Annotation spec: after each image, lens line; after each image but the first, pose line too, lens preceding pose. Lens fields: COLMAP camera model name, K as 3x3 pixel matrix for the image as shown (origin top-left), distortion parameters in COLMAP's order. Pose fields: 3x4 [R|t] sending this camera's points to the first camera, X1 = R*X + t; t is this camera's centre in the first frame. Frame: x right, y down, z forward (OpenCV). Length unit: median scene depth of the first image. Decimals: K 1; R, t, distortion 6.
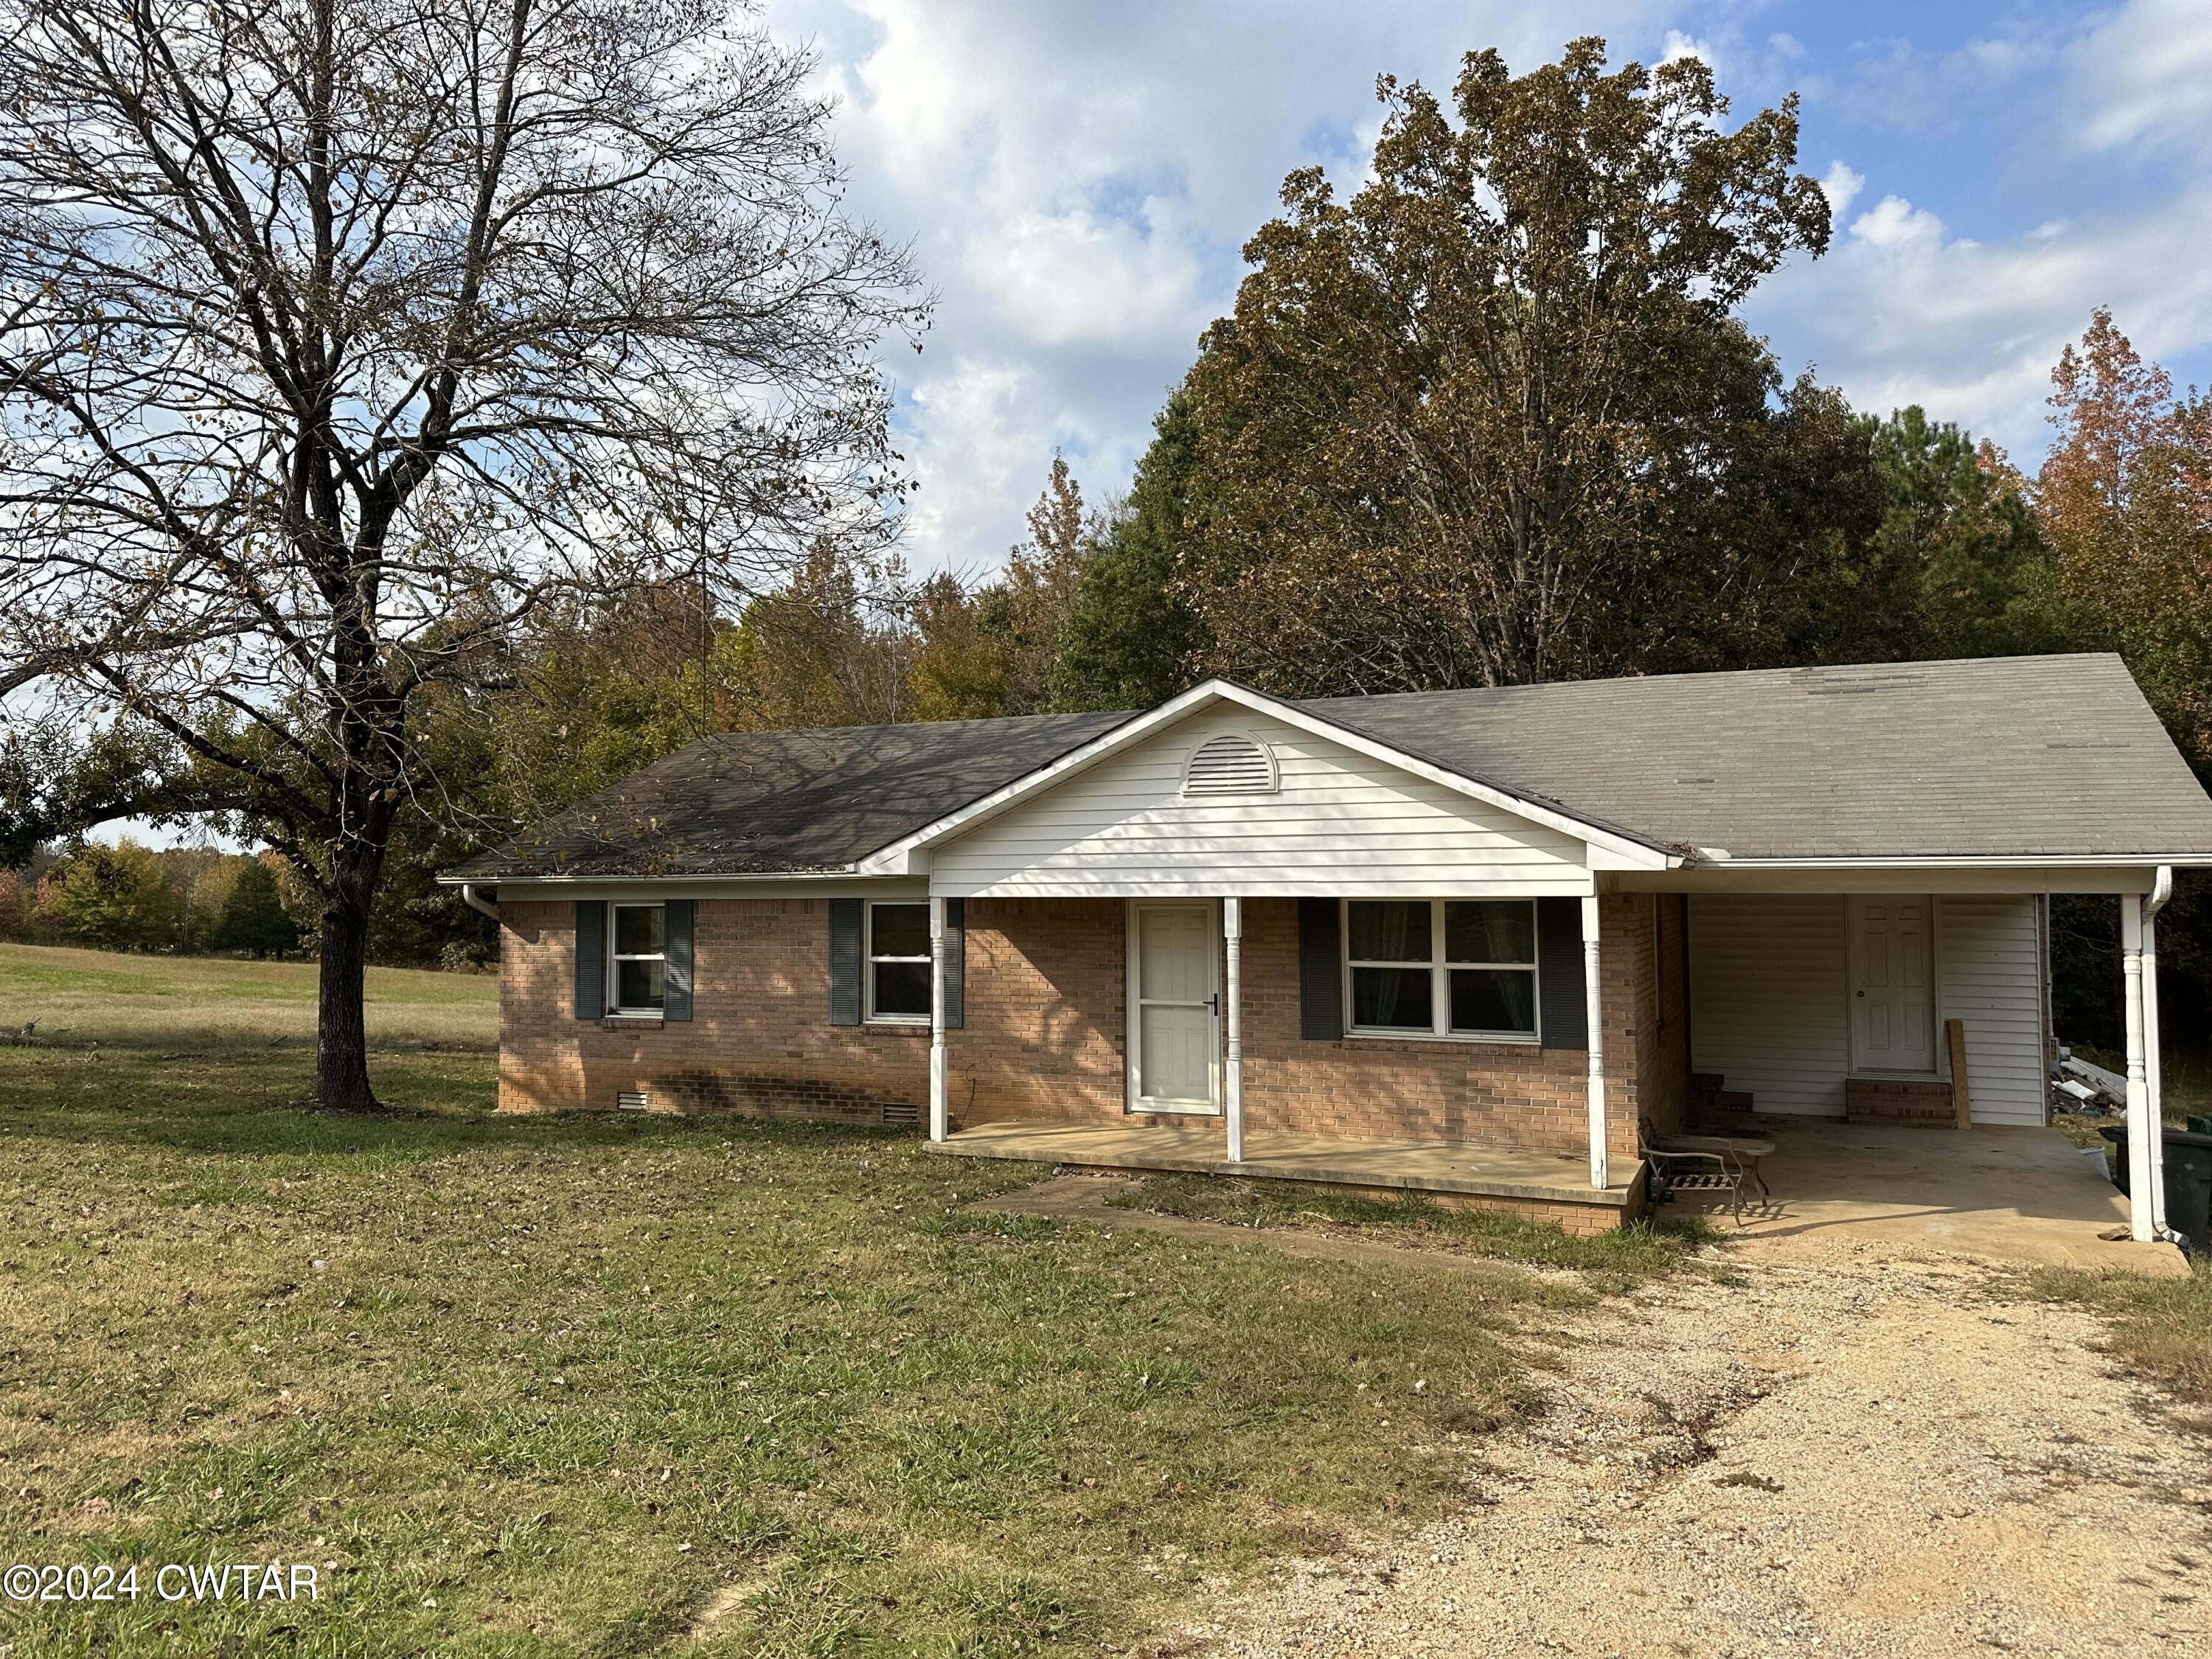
lens RADIAL K [[1569.9, 0, 1130.5], [0, 1569.9, 842.7], [0, 0, 1]] dist [0.078488, -0.099050]
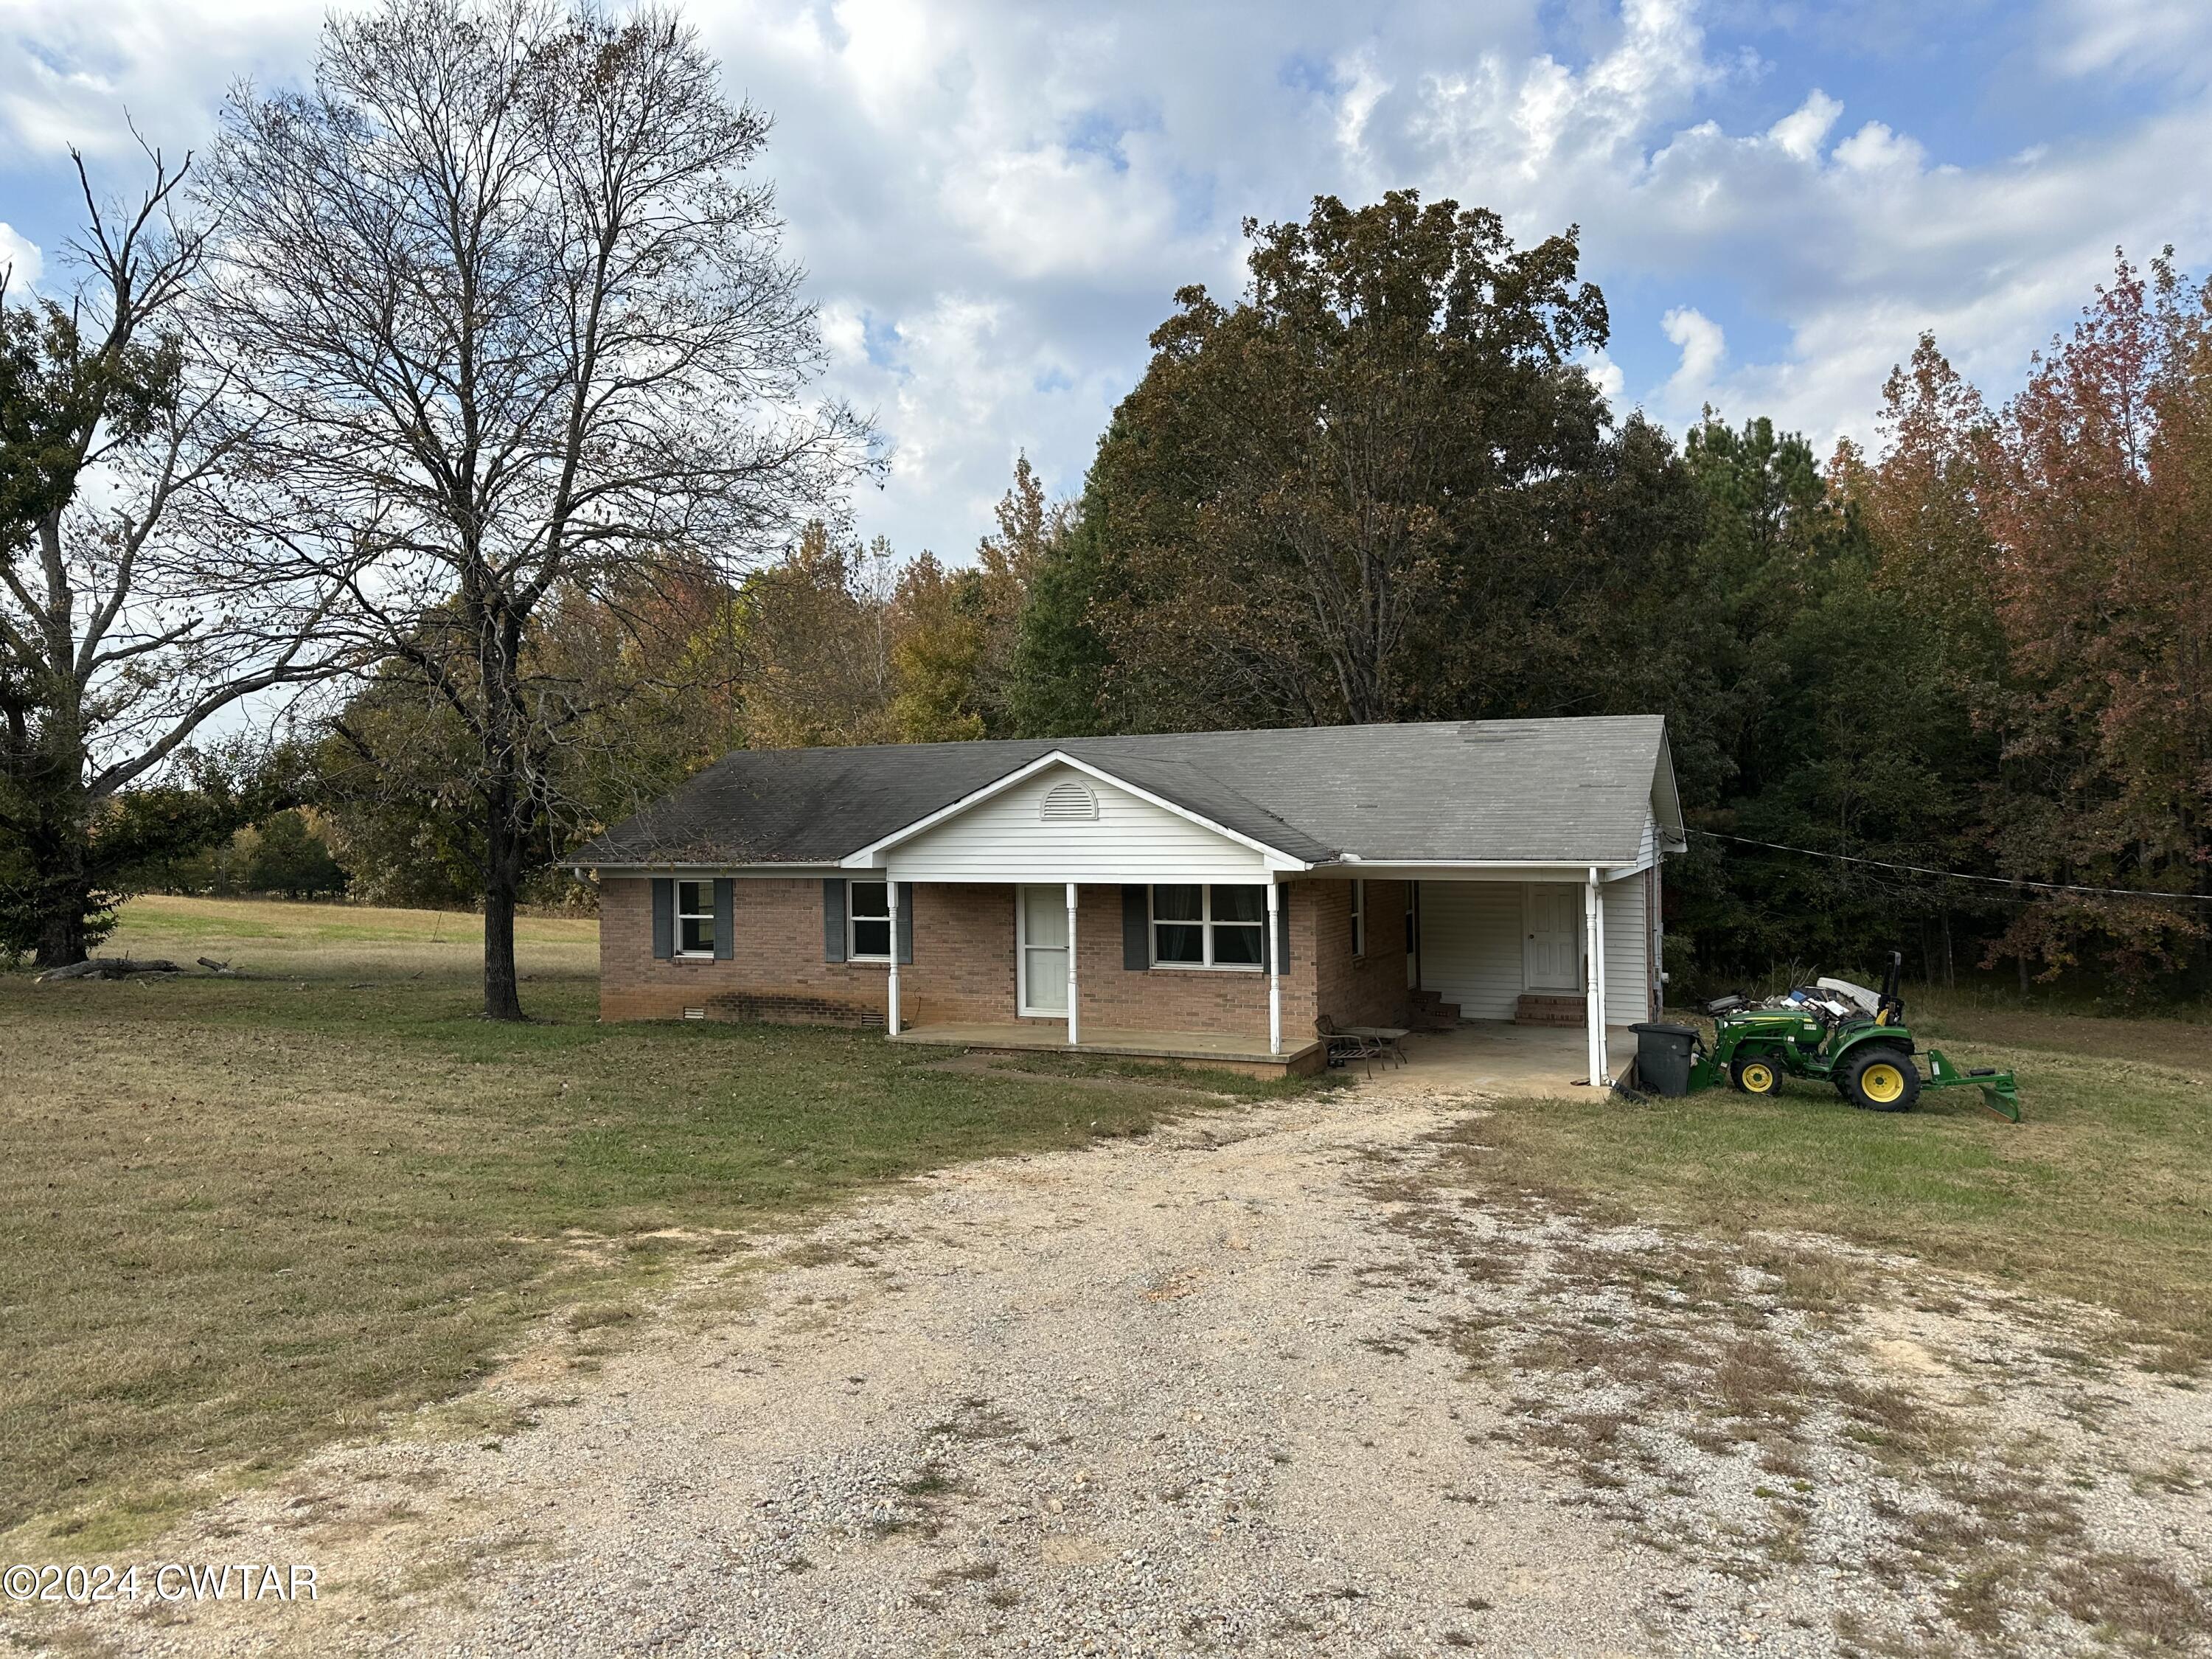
lens RADIAL K [[1571.4, 0, 1106.0], [0, 1571.4, 829.5], [0, 0, 1]] dist [0.073519, -0.089425]
pose [[0.999911, -0.005511, -0.012112, 0.125549], [0.005914, 0.999422, 0.033487, -0.077525], [0.011921, -0.033556, 0.999366, -0.644627]]
